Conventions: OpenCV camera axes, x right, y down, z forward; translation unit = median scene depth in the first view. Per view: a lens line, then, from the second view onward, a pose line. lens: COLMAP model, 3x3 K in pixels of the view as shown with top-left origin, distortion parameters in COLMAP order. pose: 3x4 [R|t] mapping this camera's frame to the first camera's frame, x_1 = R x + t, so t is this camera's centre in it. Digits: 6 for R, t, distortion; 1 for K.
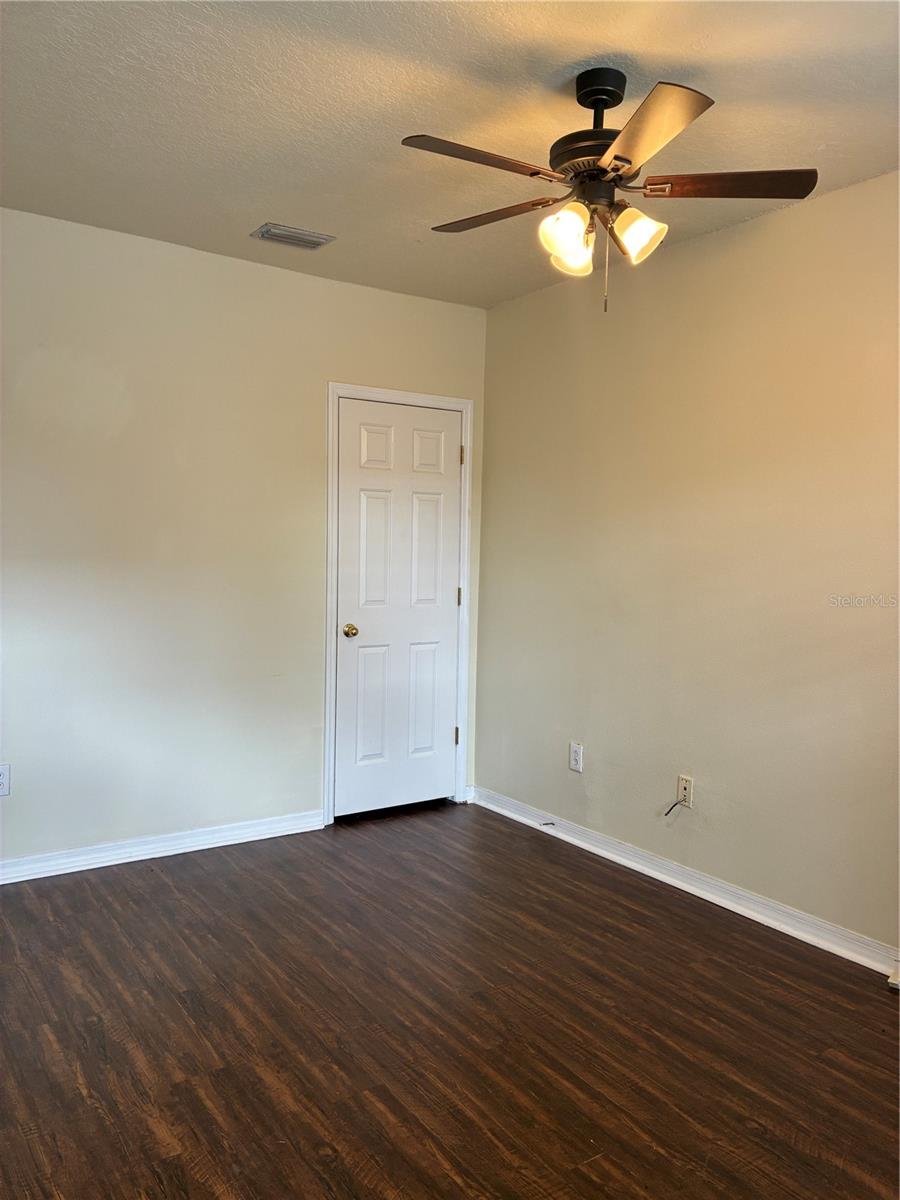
lens RADIAL K [[892.9, 0, 453.9], [0, 892.9, 602.2], [0, 0, 1]] dist [0.046346, -0.065195]
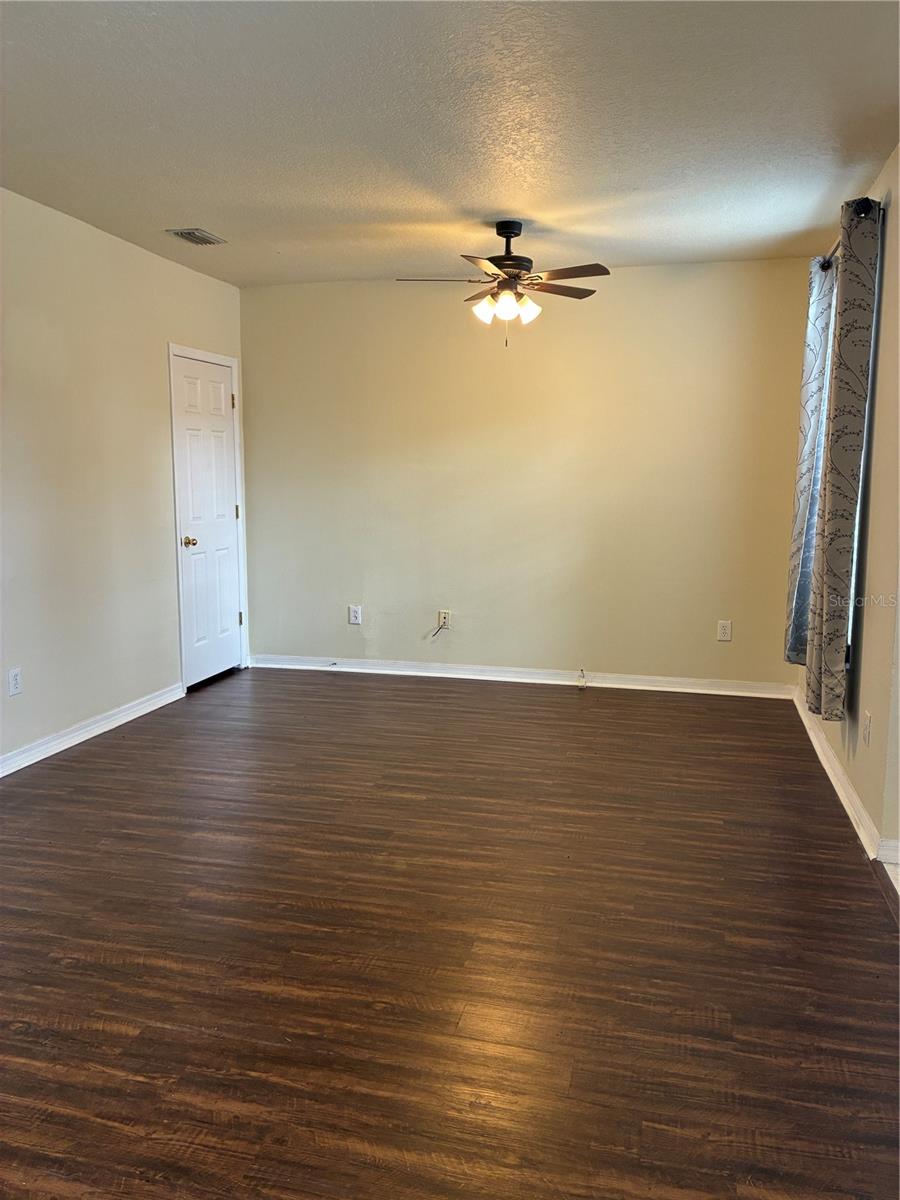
lens RADIAL K [[892.9, 0, 442.9], [0, 892.9, 596.4], [0, 0, 1]] dist [0.046346, -0.065195]
pose [[0.751335, -0.108473, 0.650945, -0.714313], [0.054245, 0.993212, 0.102896, -0.001673], [-0.657688, -0.041999, 0.752119, -0.209862]]
